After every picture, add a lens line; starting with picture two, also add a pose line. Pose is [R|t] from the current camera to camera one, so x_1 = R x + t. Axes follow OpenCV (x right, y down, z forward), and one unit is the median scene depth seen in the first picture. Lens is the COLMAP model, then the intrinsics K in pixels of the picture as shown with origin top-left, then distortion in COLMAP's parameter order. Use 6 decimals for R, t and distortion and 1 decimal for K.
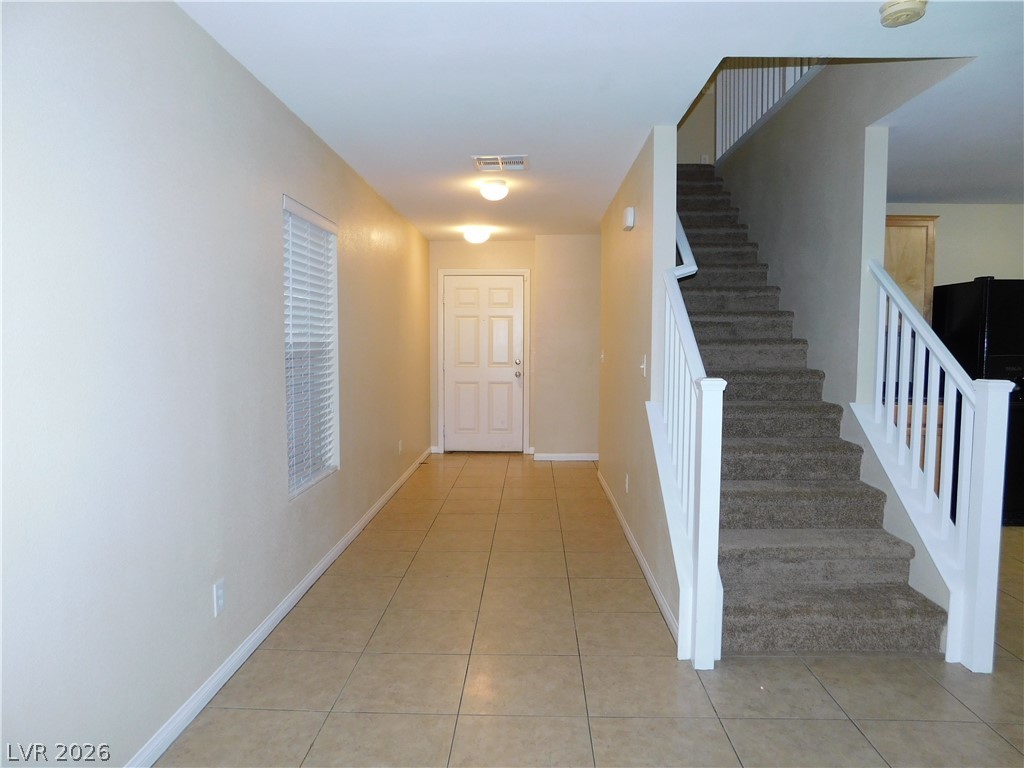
lens RADIAL K [[678.1, 0, 512.0], [0, 678.1, 384.0], [0, 0, 1]] dist [-0.066169, 0.056672]
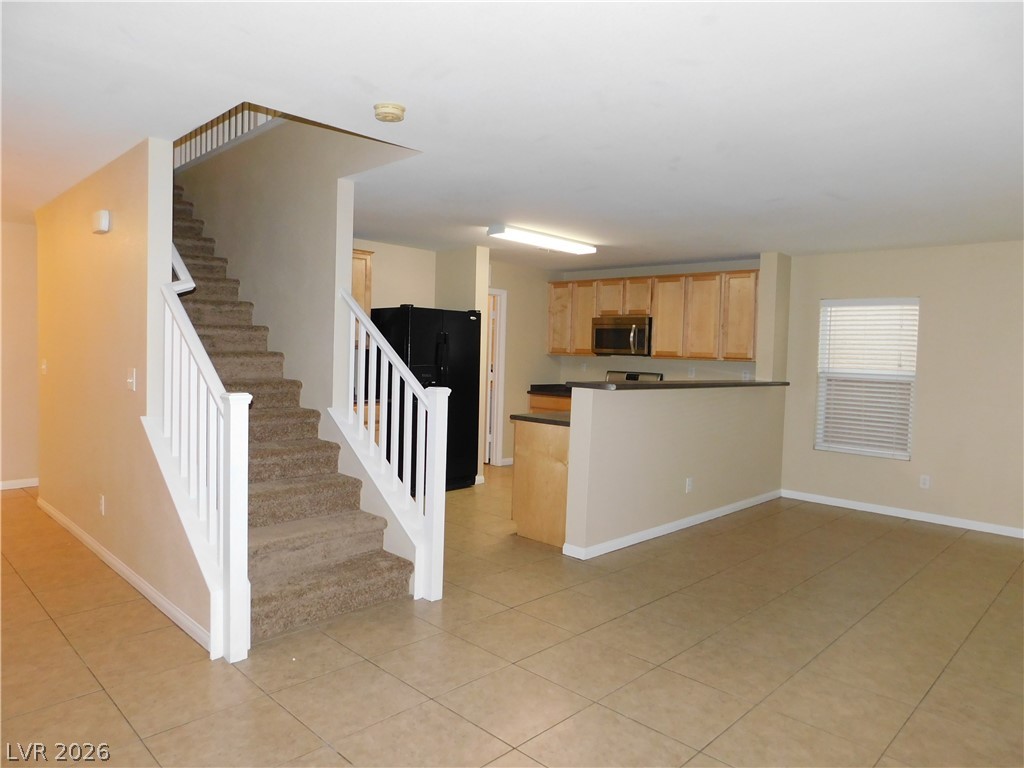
lens RADIAL K [[678.1, 0, 512.0], [0, 678.1, 384.0], [0, 0, 1]] dist [-0.066169, 0.056672]
pose [[0.683099, -0.022852, 0.729968, -0.166767], [0.027292, 0.999611, 0.005753, -0.014321], [-0.729816, 0.015992, 0.683457, -0.061341]]
